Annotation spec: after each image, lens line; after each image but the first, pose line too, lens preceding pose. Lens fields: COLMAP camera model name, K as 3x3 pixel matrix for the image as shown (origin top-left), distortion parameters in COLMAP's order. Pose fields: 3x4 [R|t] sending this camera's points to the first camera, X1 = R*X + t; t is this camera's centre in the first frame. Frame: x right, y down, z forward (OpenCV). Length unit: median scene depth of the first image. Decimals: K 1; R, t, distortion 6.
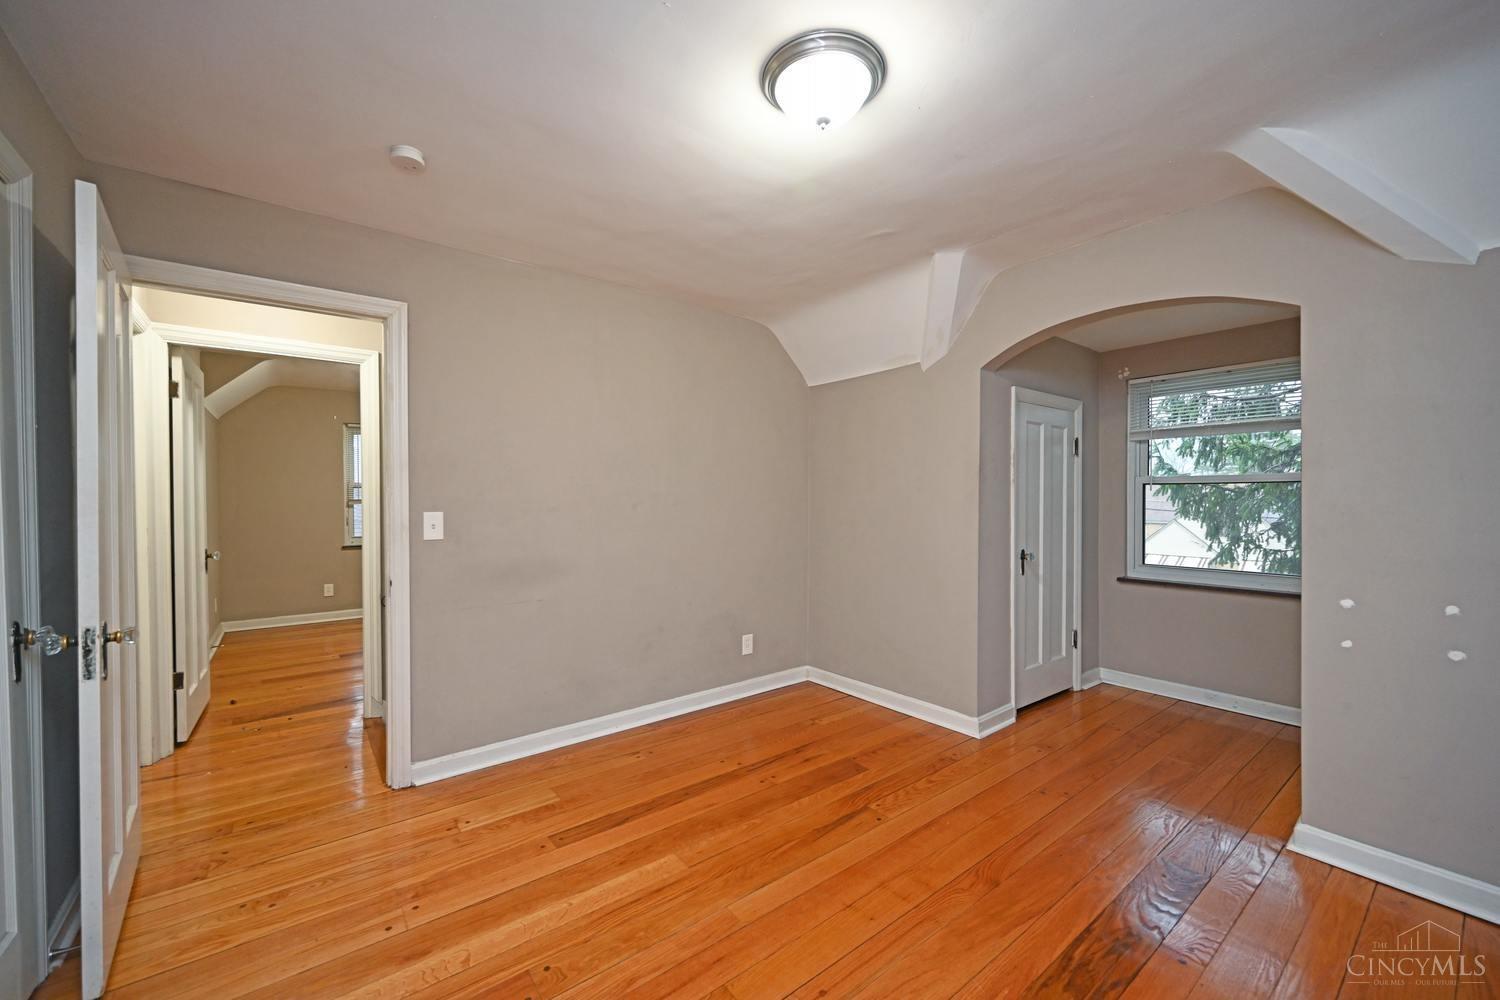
lens RADIAL K [[587.2, 0, 747.1], [0, 587.2, 502.6], [0, 0, 1]] dist [0.001373, 0.000019]
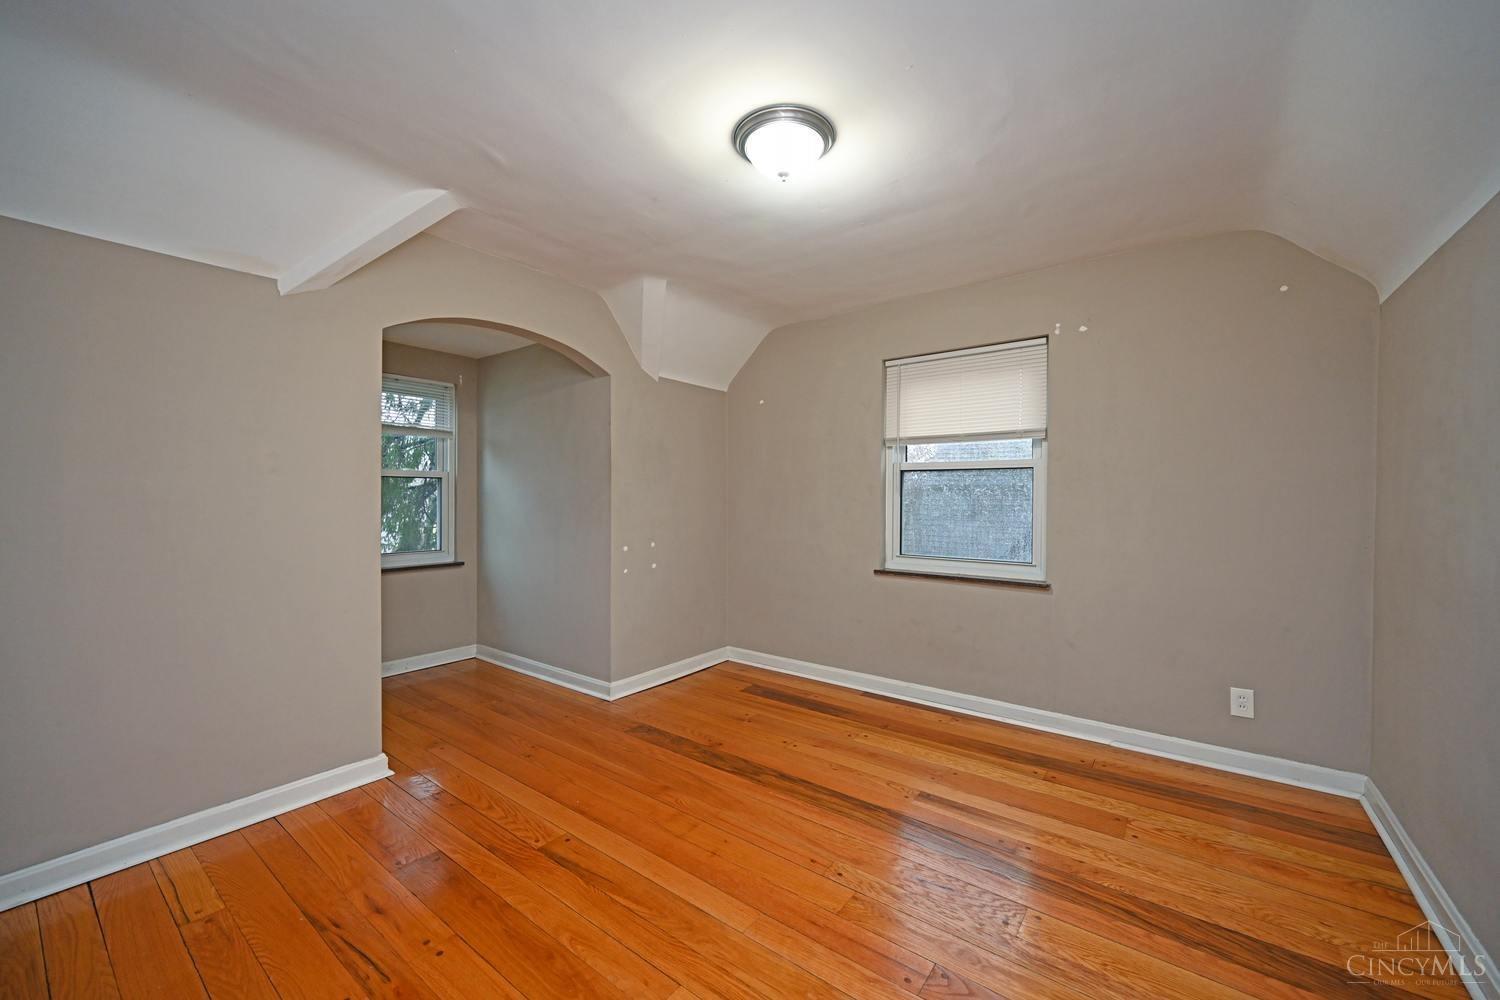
lens RADIAL K [[587.2, 0, 747.1], [0, 587.2, 502.6], [0, 0, 1]] dist [0.001373, 0.000019]
pose [[-0.259392, -0.012626, 0.965690, -0.796883], [-0.001170, 0.999918, 0.012759, 0.006719], [-0.965771, 0.002179, -0.259385, 1.074525]]
